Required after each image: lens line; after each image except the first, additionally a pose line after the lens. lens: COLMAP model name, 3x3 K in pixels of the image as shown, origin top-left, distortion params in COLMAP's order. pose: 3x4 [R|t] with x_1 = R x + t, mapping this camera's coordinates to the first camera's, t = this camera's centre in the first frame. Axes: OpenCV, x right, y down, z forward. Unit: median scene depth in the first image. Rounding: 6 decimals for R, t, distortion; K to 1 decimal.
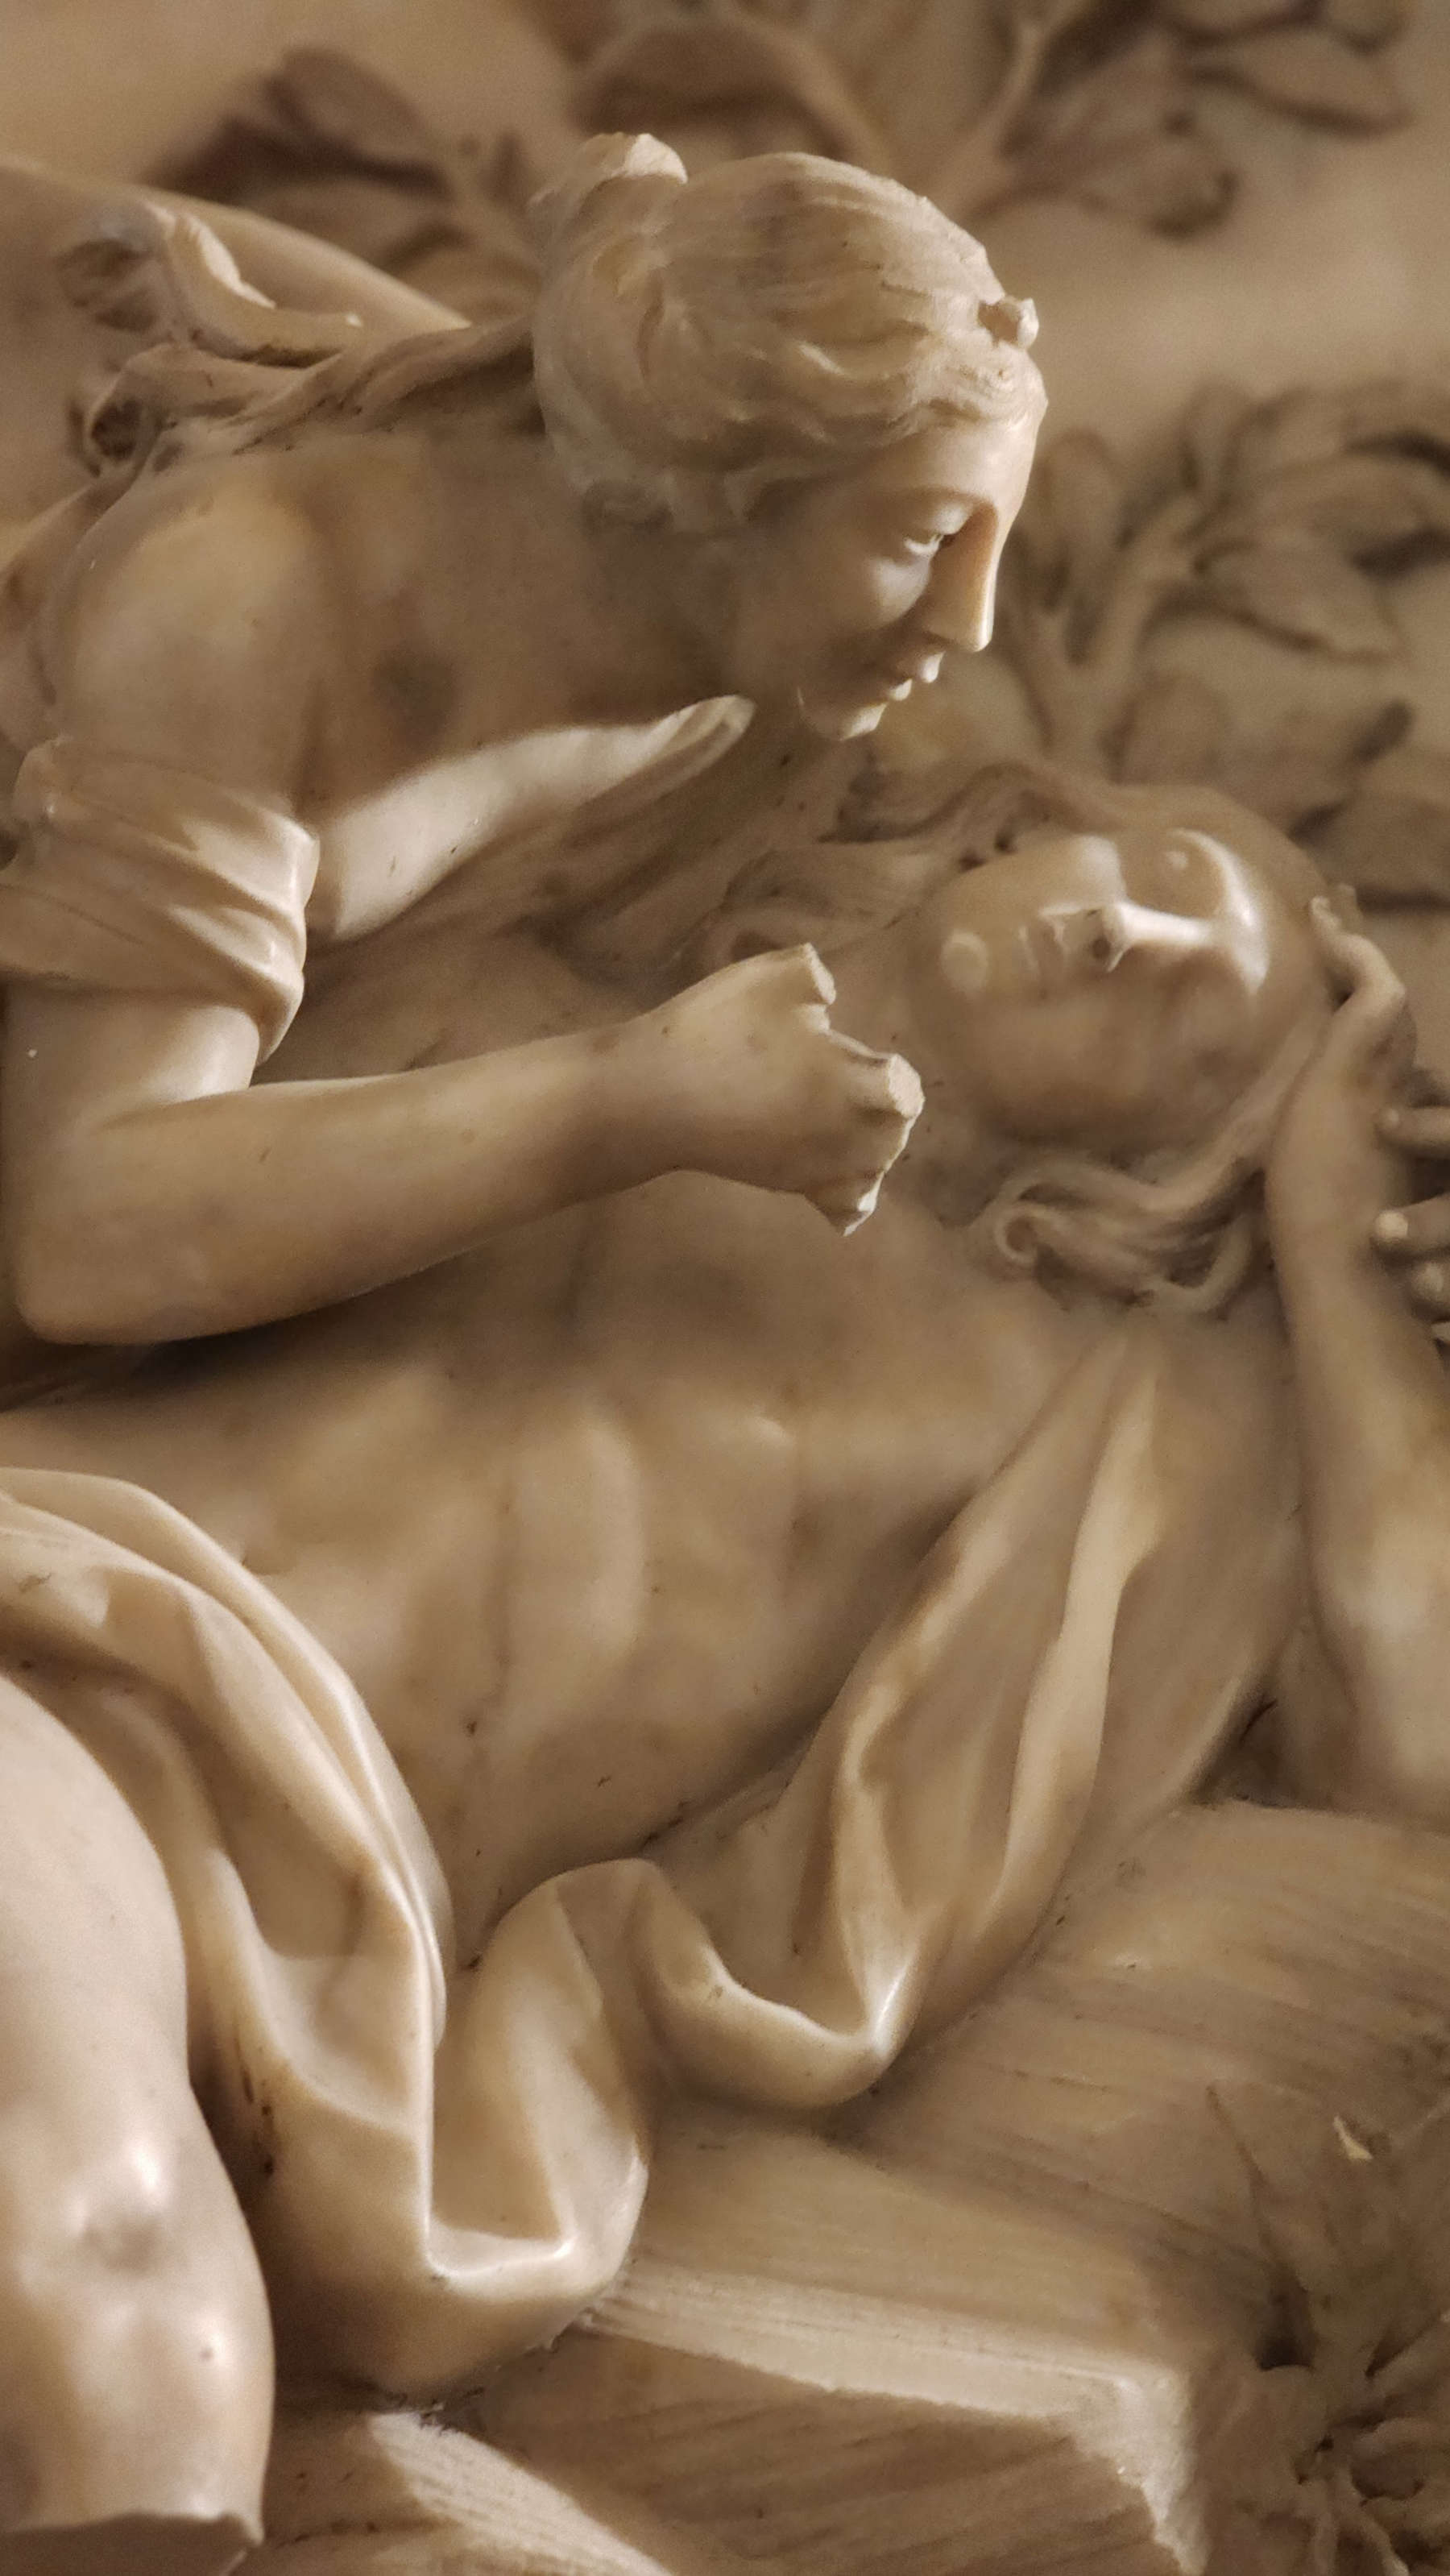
lens RADIAL K [[4589.3, 0, 725.0], [0, 4589.3, 1288.0], [0, 0, 1]] dist [-0.345386, 2.785867]
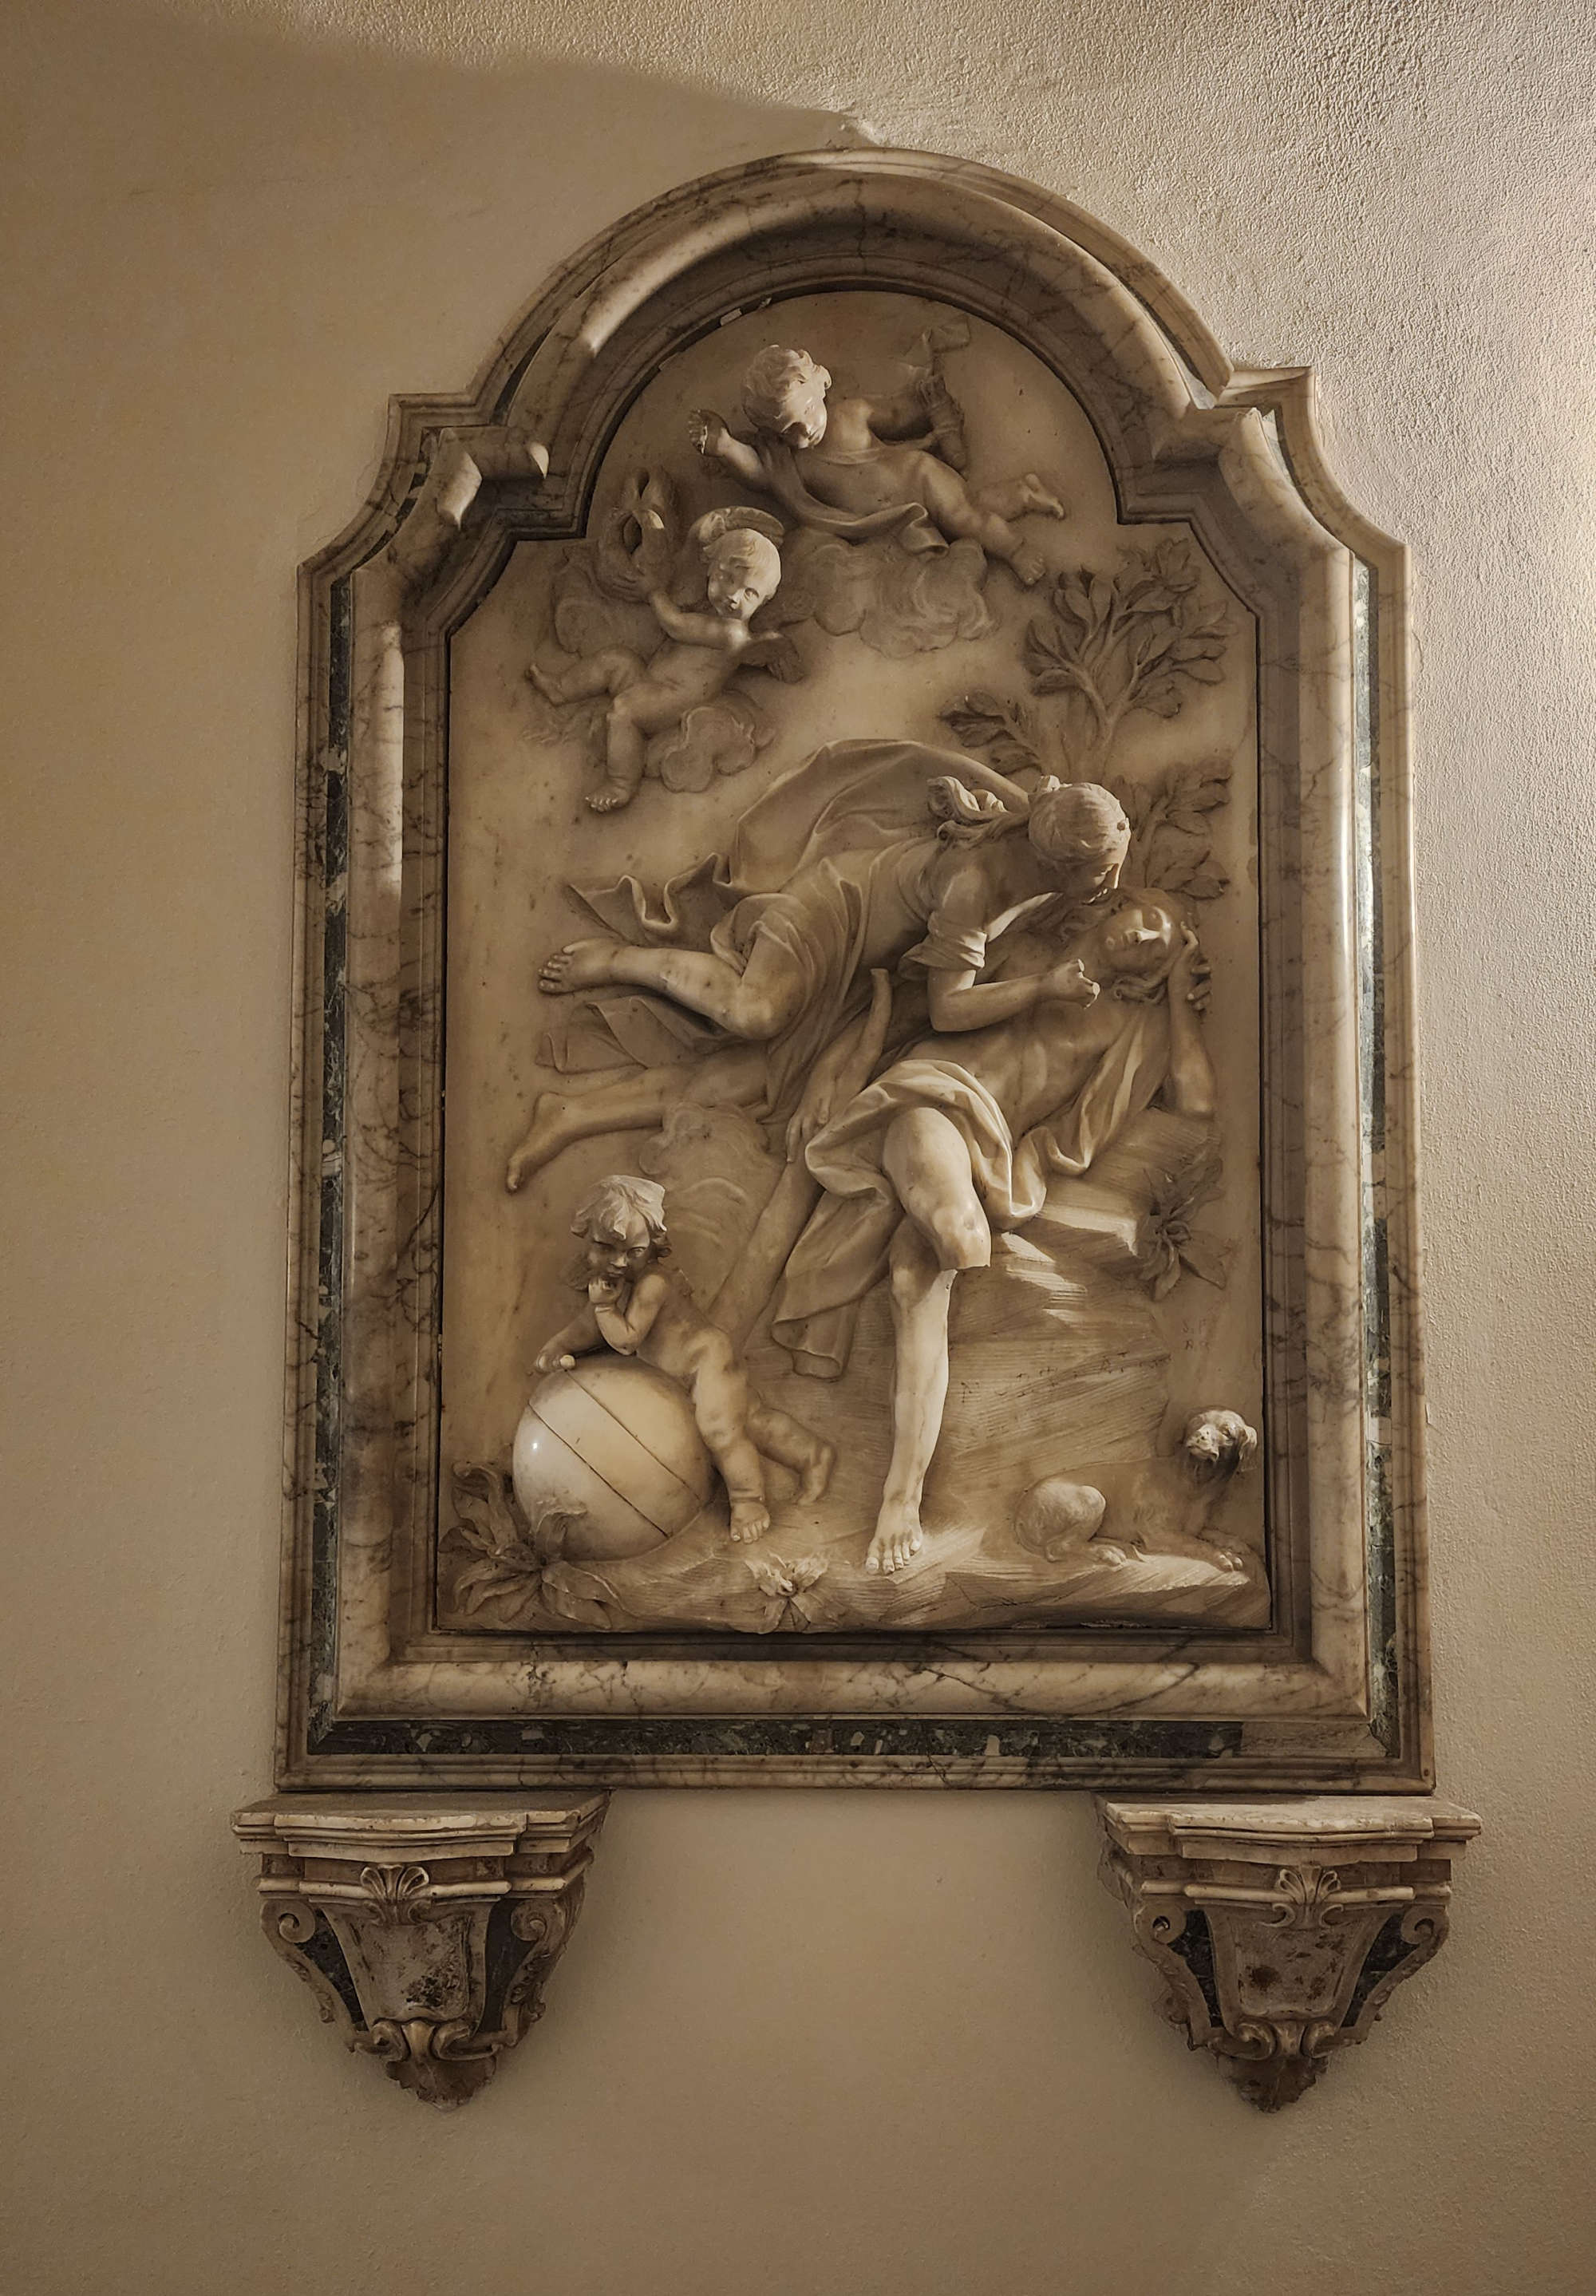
lens RADIAL K [[3882.8, 0, 798.0], [0, 3882.8, 1148.0], [0, 0, 1]] dist [-0.190810, -0.036158]
pose [[0.998844, 0.018040, -0.044559, -0.104681], [0.003157, 0.900303, 0.435253, -1.856978], [0.047969, -0.434890, 0.899205, -3.194408]]
